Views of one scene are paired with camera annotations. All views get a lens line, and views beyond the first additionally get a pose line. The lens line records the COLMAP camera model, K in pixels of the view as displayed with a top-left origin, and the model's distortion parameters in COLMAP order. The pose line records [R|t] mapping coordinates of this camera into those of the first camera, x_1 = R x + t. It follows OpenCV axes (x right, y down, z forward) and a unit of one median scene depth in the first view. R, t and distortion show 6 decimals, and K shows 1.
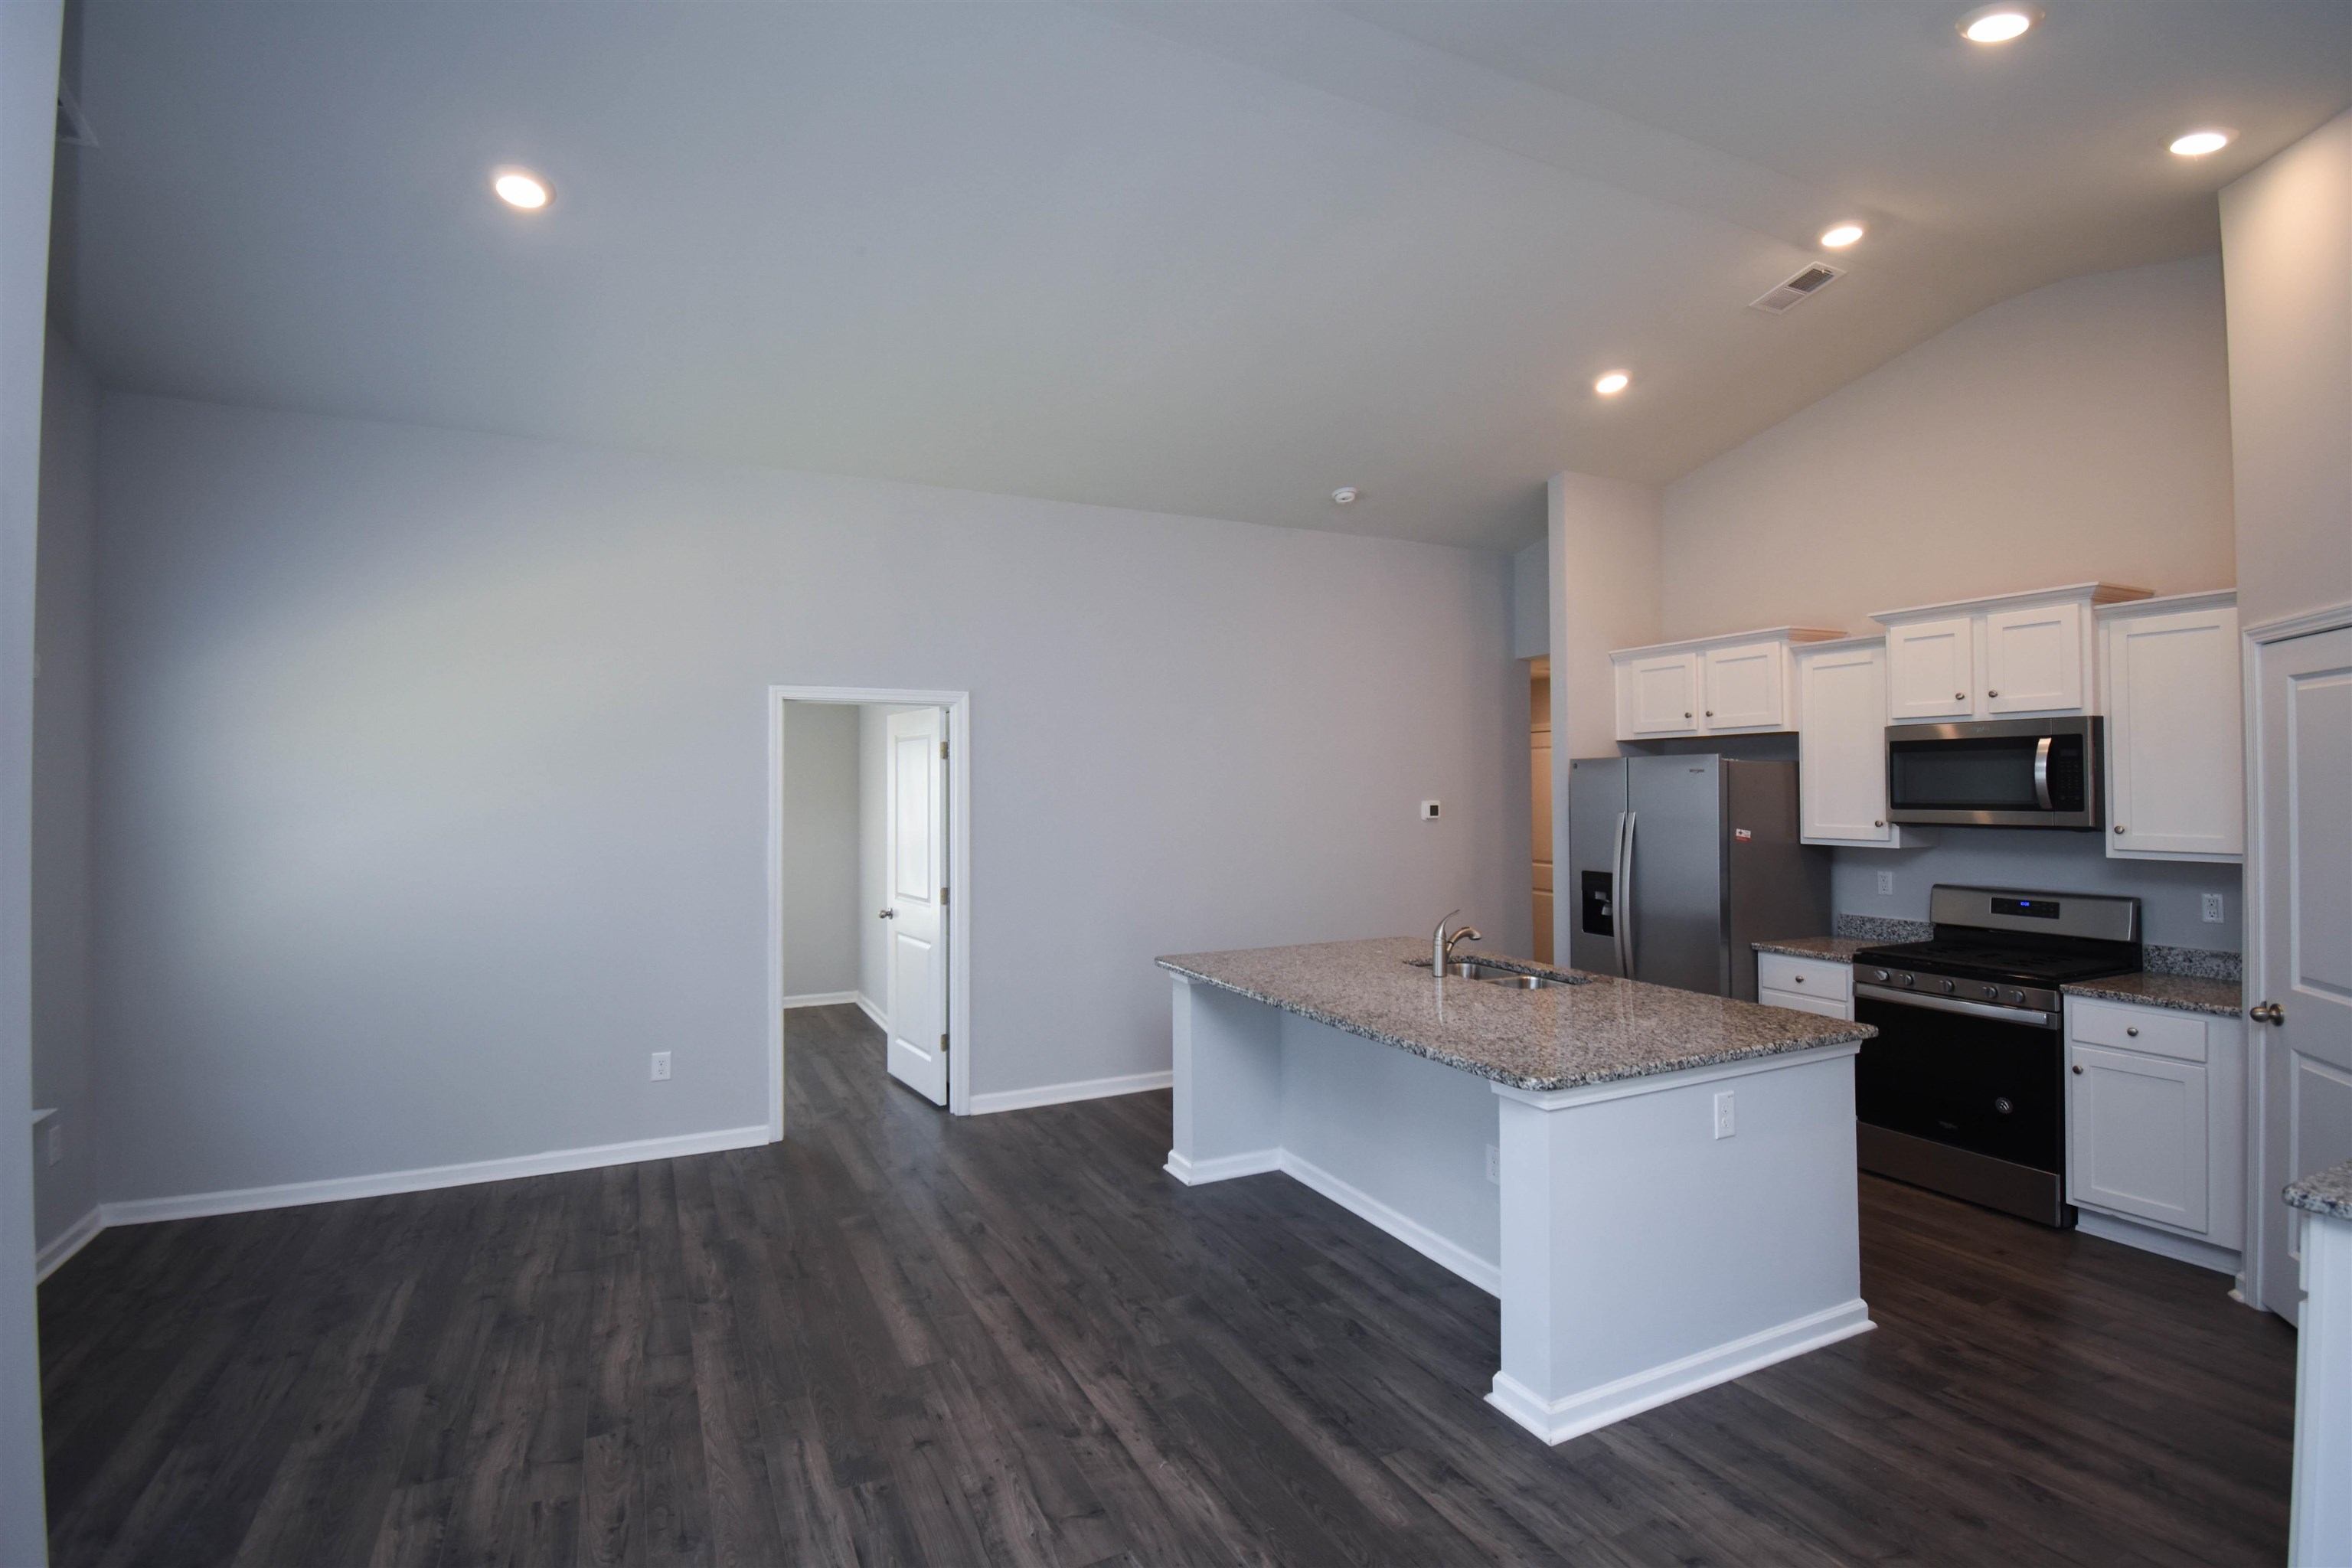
lens RADIAL K [[1105.3, 0, 1178.5], [0, 1105.3, 774.4], [0, 0, 1]] dist [0.012907, -0.016228]
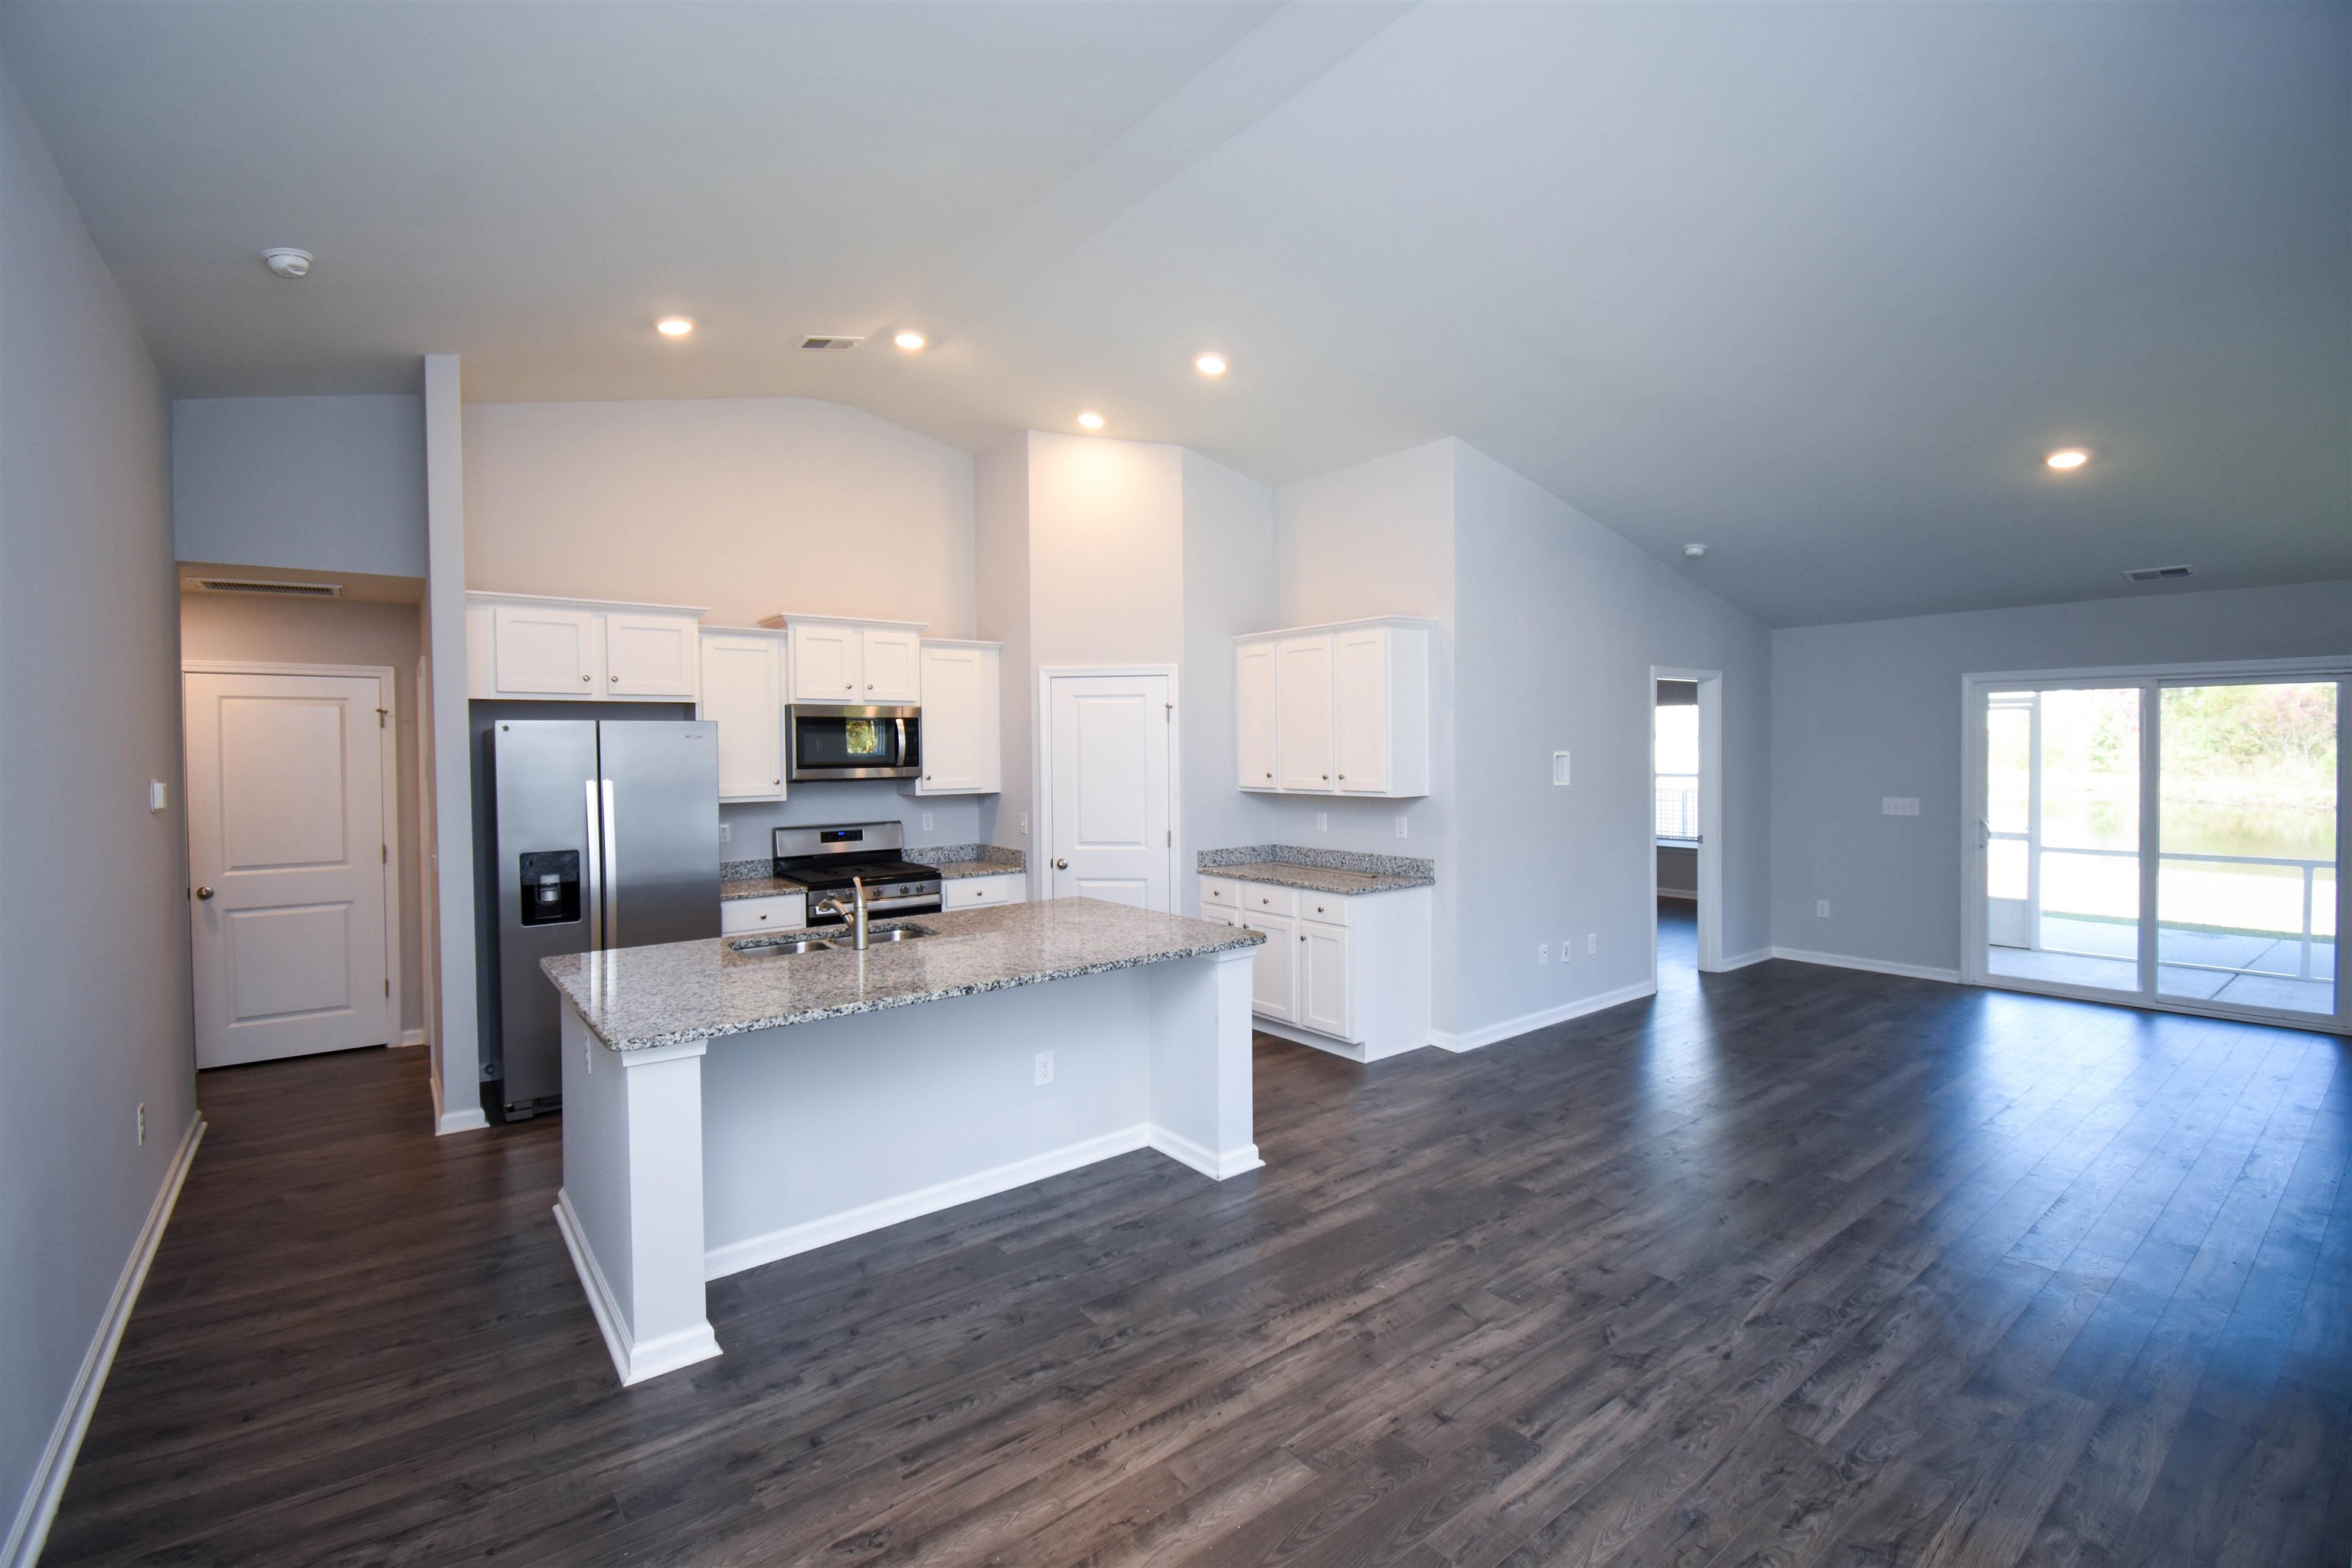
lens RADIAL K [[1038.4, 0, 1177.8], [0, 1038.4, 771.0], [0, 0, 1]] dist [0.016511, -0.022365]
pose [[-0.207654, -0.015792, 0.978075, -0.712971], [-0.001123, 0.999873, 0.015906, 0.015726], [-0.978202, 0.002204, -0.207646, 0.946435]]
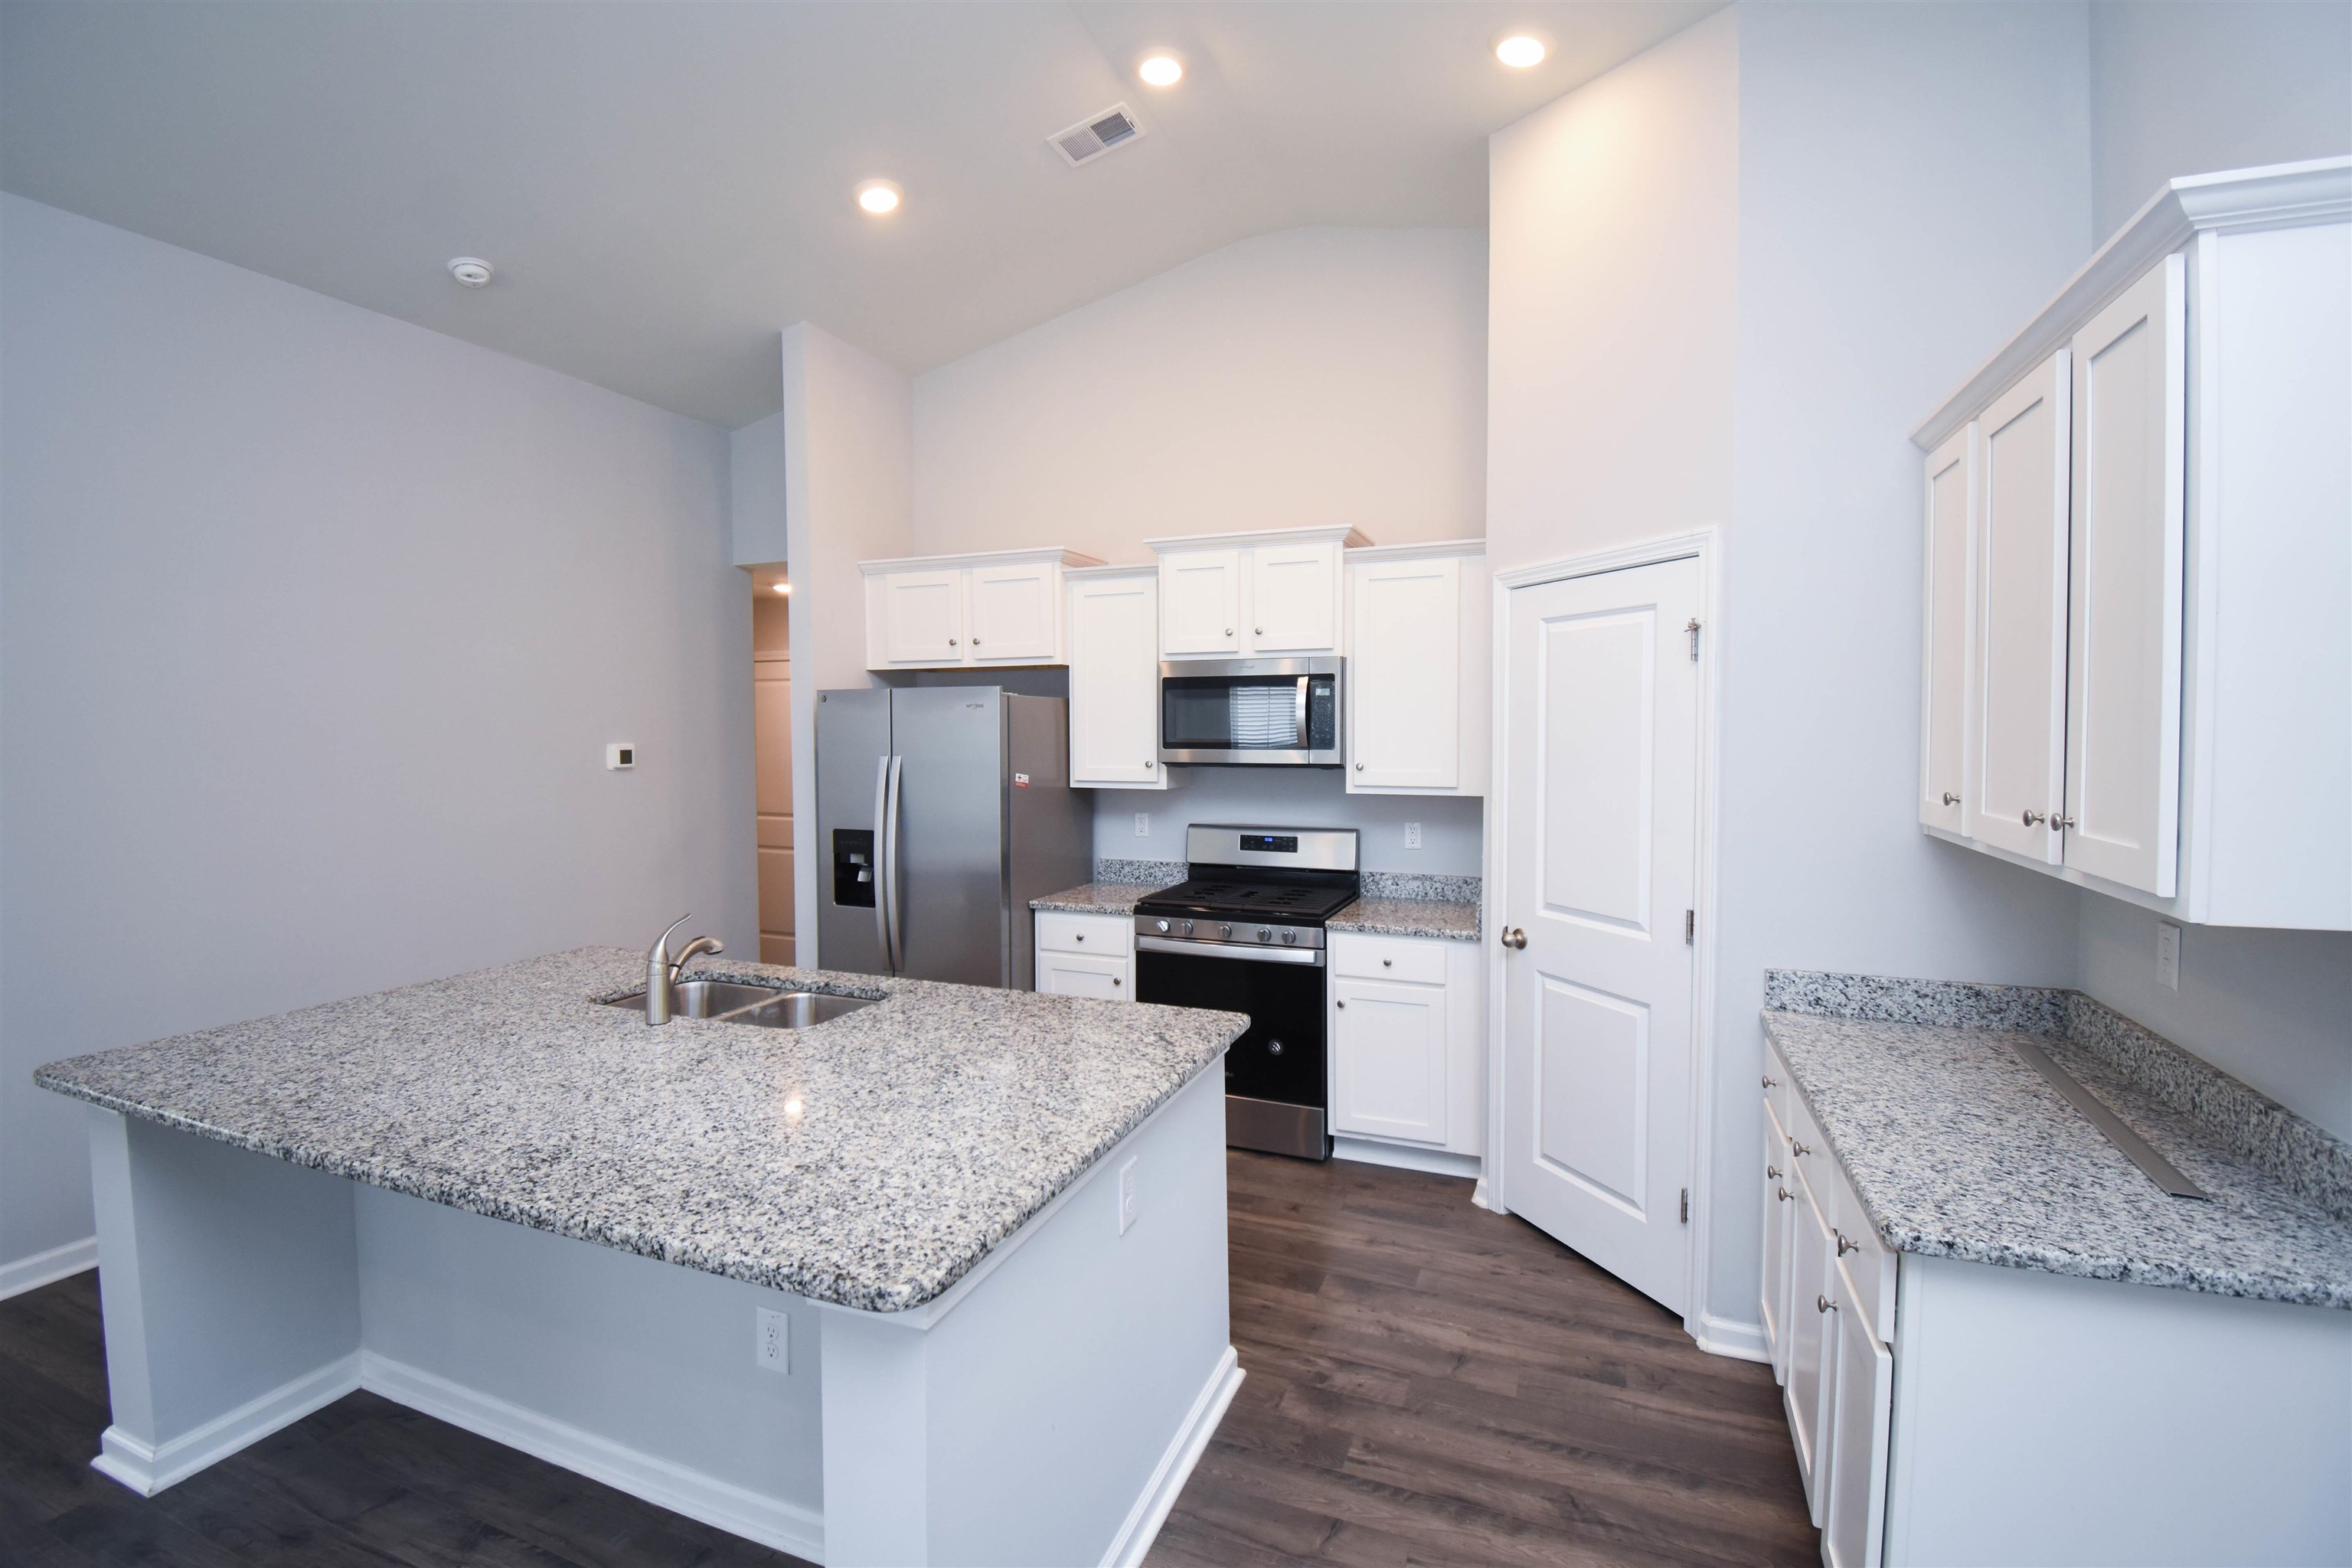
lens RADIAL K [[1038.4, 0, 1177.8], [0, 1038.4, 771.0], [0, 0, 1]] dist [0.016511, -0.022365]
pose [[0.744923, -0.024912, 0.666686, 0.066289], [-0.009212, 0.998823, 0.047616, 0.009061], [-0.667087, -0.041612, 0.743817, 0.377781]]
